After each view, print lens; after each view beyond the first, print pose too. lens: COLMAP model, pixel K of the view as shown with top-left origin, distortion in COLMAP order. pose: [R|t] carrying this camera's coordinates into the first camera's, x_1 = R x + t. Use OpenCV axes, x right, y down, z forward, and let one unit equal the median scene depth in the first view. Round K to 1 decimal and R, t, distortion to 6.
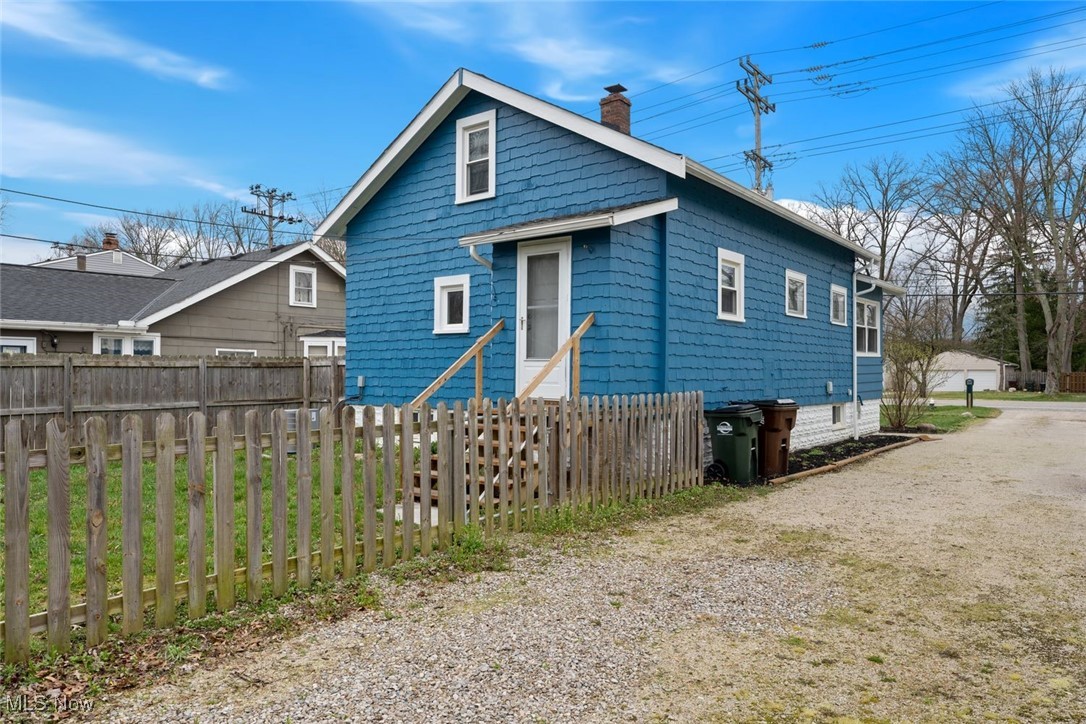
lens RADIAL K [[730.9, 0, 543.0], [0, 730.9, 362.0], [0, 0, 1]] dist [0.003473, 0.000337]
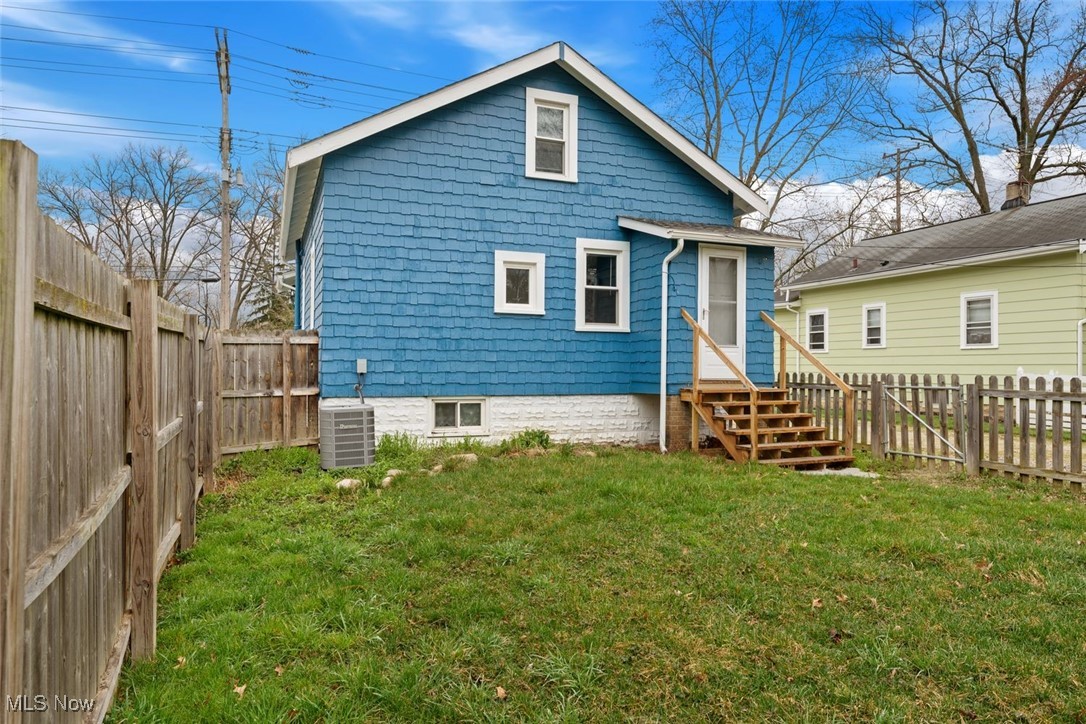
lens RADIAL K [[693.7, 0, 542.8], [0, 693.7, 353.9], [0, 0, 1]] dist [0.004874, 0.002306]
pose [[0.499215, 0.014368, 0.866359, -0.866572], [-0.017692, 0.999823, -0.006387, 0.016913], [-0.866297, -0.012139, 0.499381, 0.528494]]
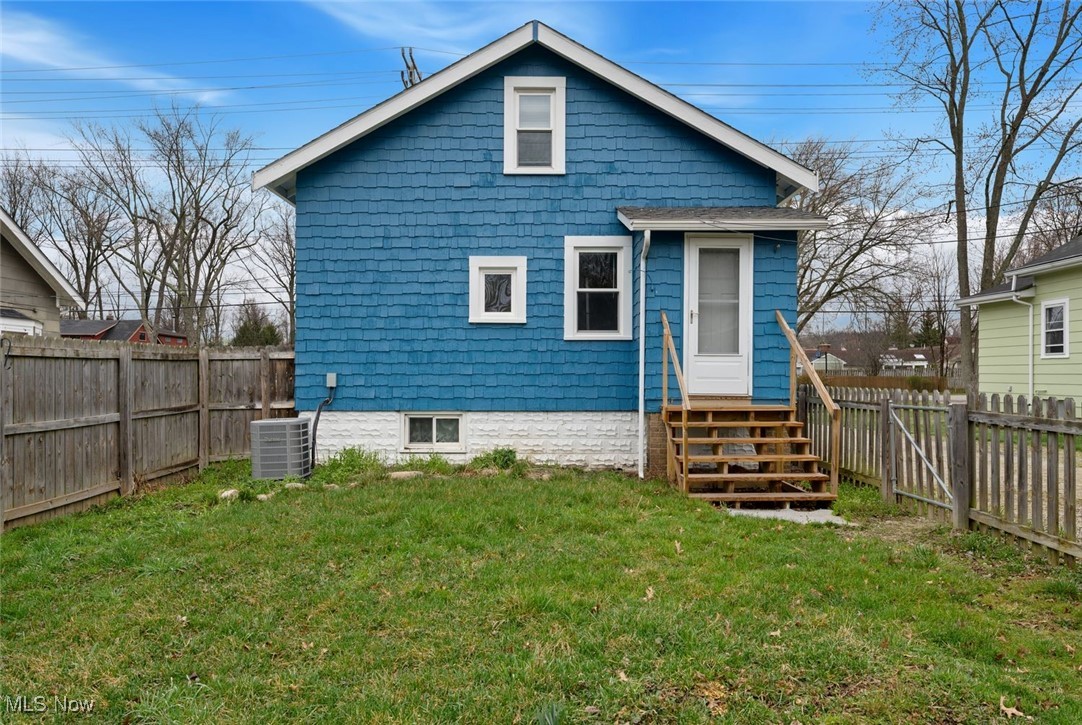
lens RADIAL K [[760.6, 0, 541.4], [0, 760.6, 369.9], [0, 0, 1]] dist [0.005390, -0.000418]
pose [[0.782350, 0.001032, 0.622839, -0.637684], [-0.008317, 0.999927, 0.008789, 0.007820], [-0.622784, -0.012056, 0.782301, 0.263461]]
